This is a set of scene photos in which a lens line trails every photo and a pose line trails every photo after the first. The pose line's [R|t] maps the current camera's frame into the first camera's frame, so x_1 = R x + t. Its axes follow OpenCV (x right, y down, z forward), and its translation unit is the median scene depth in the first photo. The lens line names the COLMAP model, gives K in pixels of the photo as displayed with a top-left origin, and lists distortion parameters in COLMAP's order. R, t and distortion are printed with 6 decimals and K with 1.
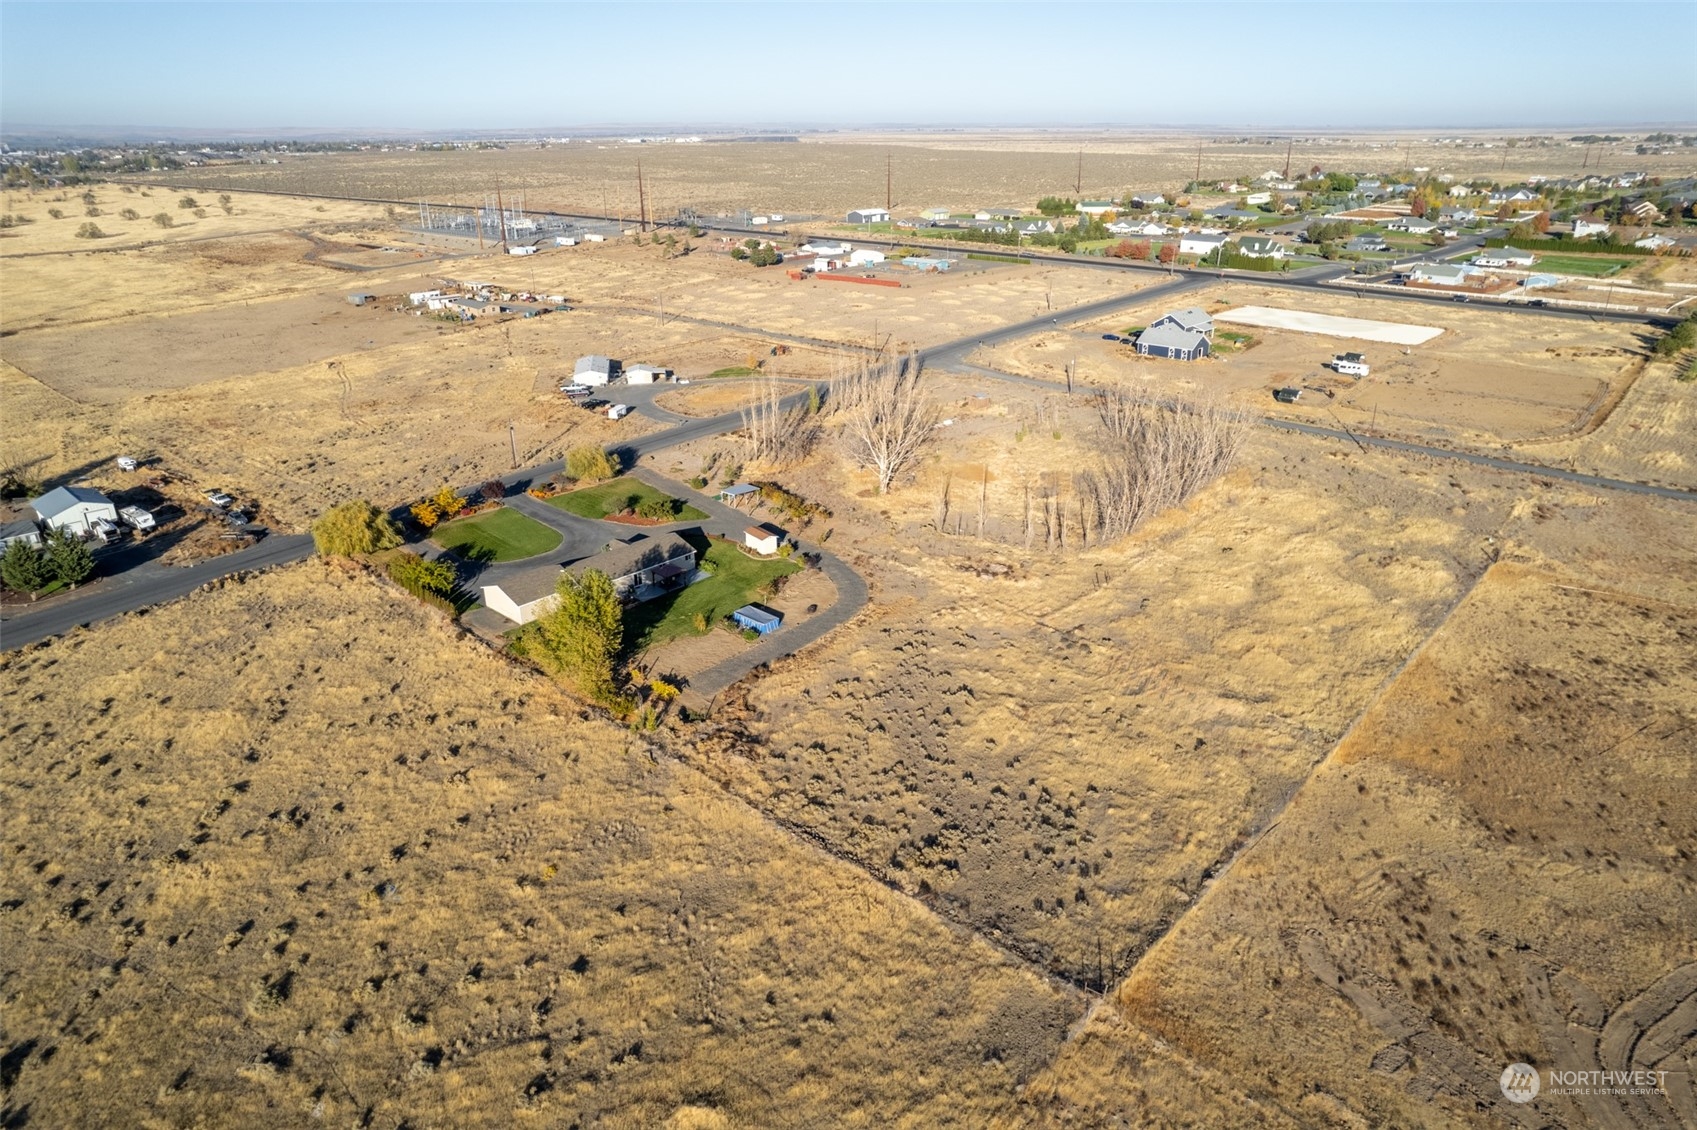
lens RADIAL K [[1071.6, 0, 848.5], [0, 1071.6, 565.0], [0, 0, 1]] dist [-0.017434, 0.001081]
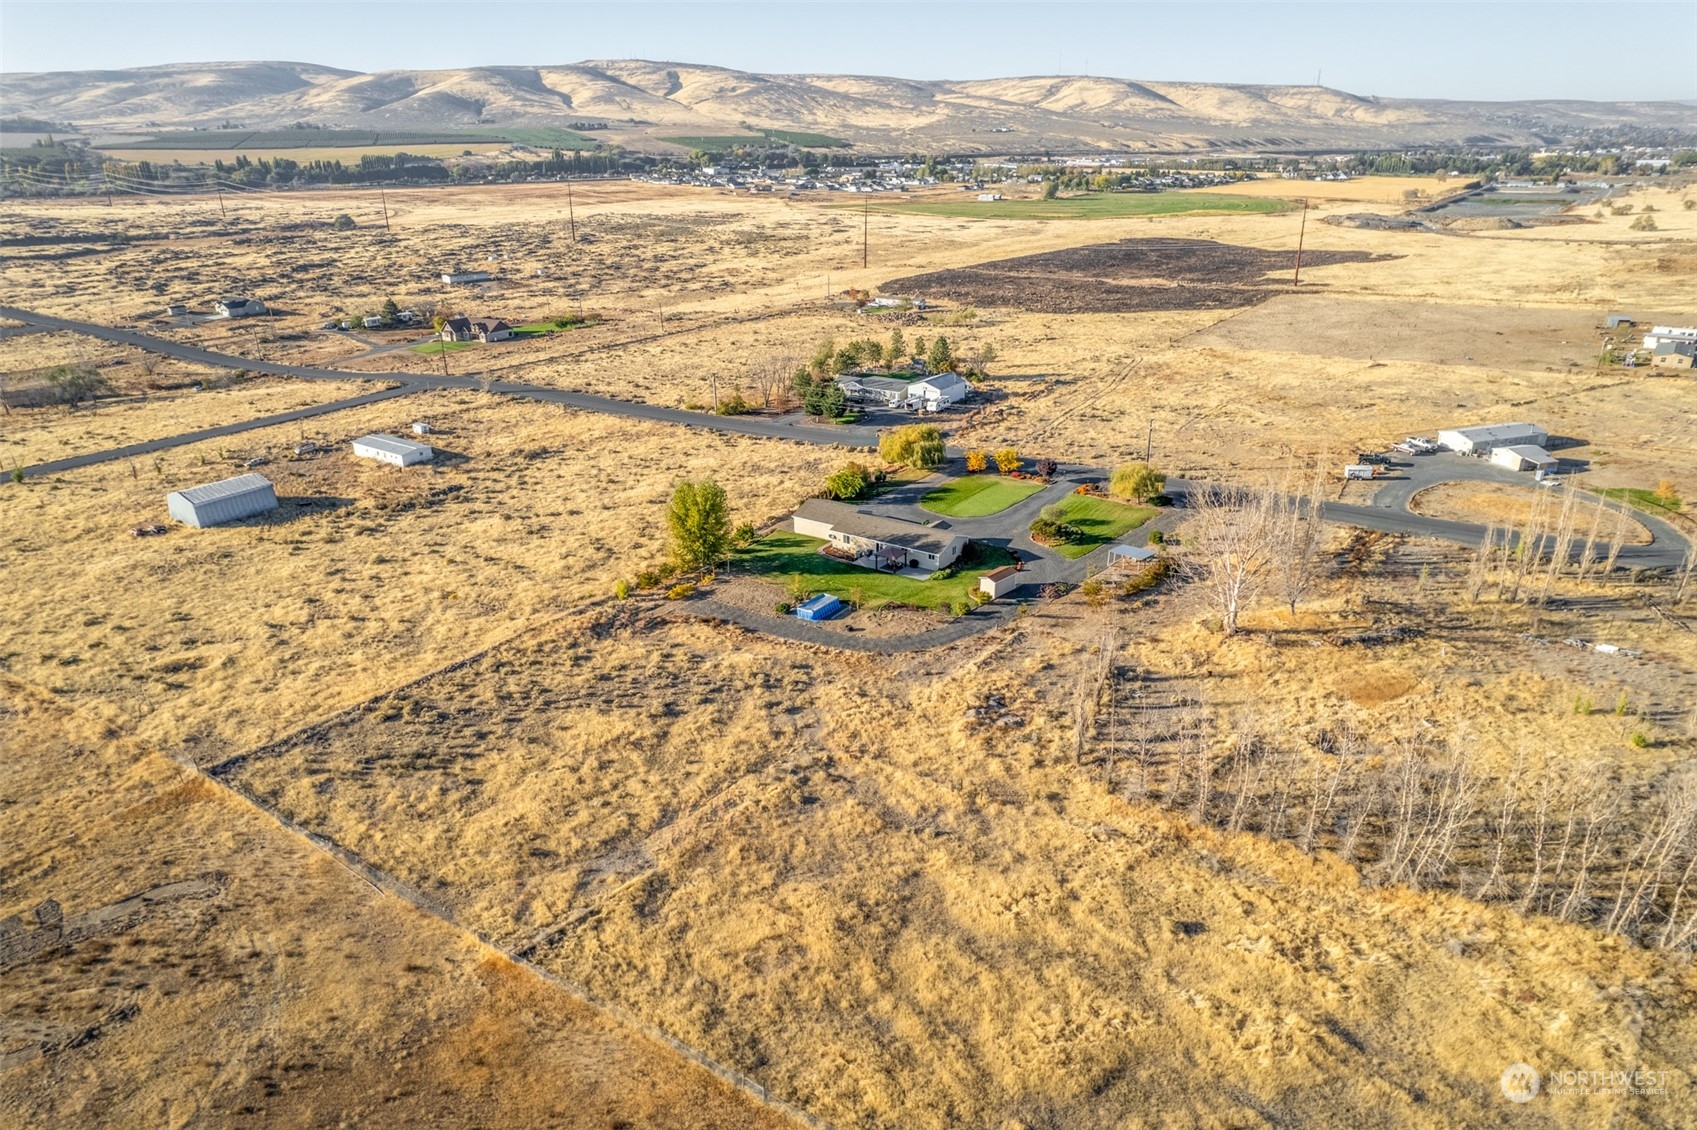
lens RADIAL K [[1071.6, 0, 848.5], [0, 1071.6, 565.0], [0, 0, 1]] dist [-0.017434, 0.001081]
pose [[0.154723, 0.377661, -0.912926, 0.899681], [-0.369183, 0.879213, 0.301145, -0.325818], [0.916387, 0.290443, 0.275460, 0.778104]]
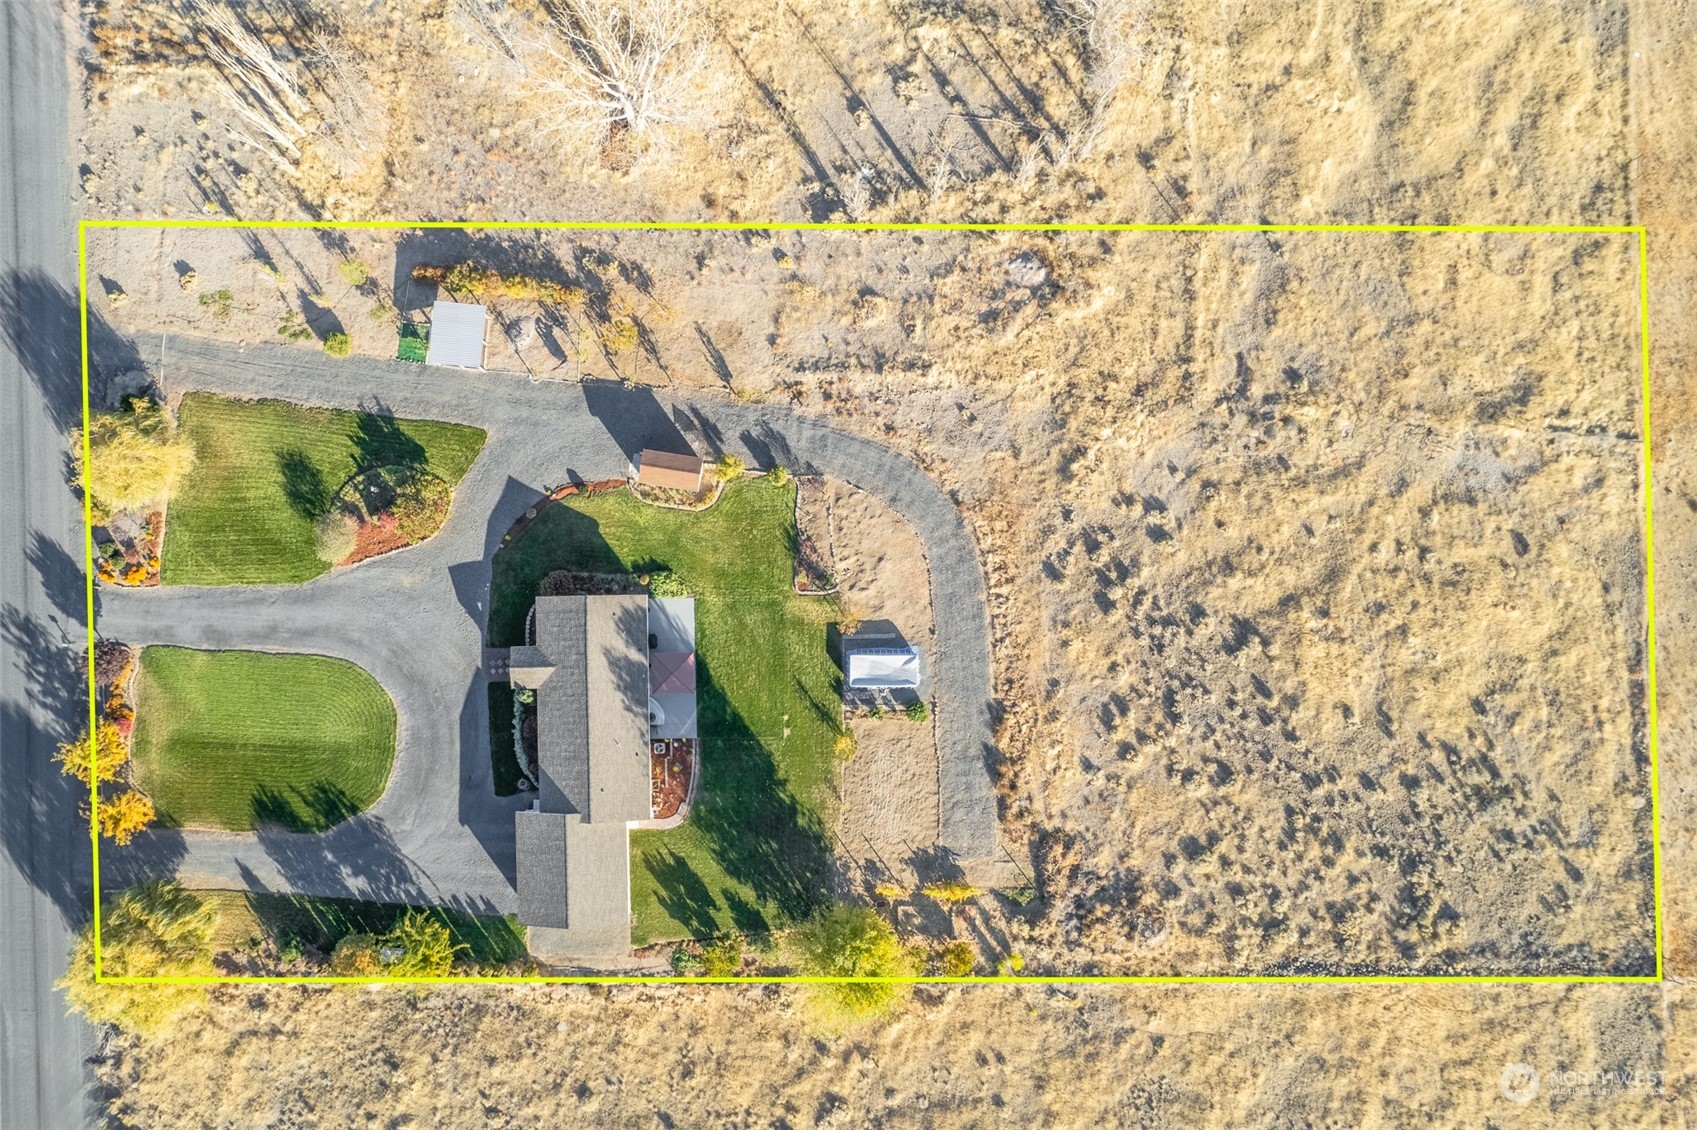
lens RADIAL K [[1071.6, 0, 848.5], [0, 1071.6, 565.0], [0, 0, 1]] dist [-0.017434, 0.001081]
pose [[0.718106, -0.695834, 0.011768, -0.067053], [0.264066, 0.288085, 0.920476, -0.632669], [-0.643889, -0.657892, 0.390622, 0.845422]]
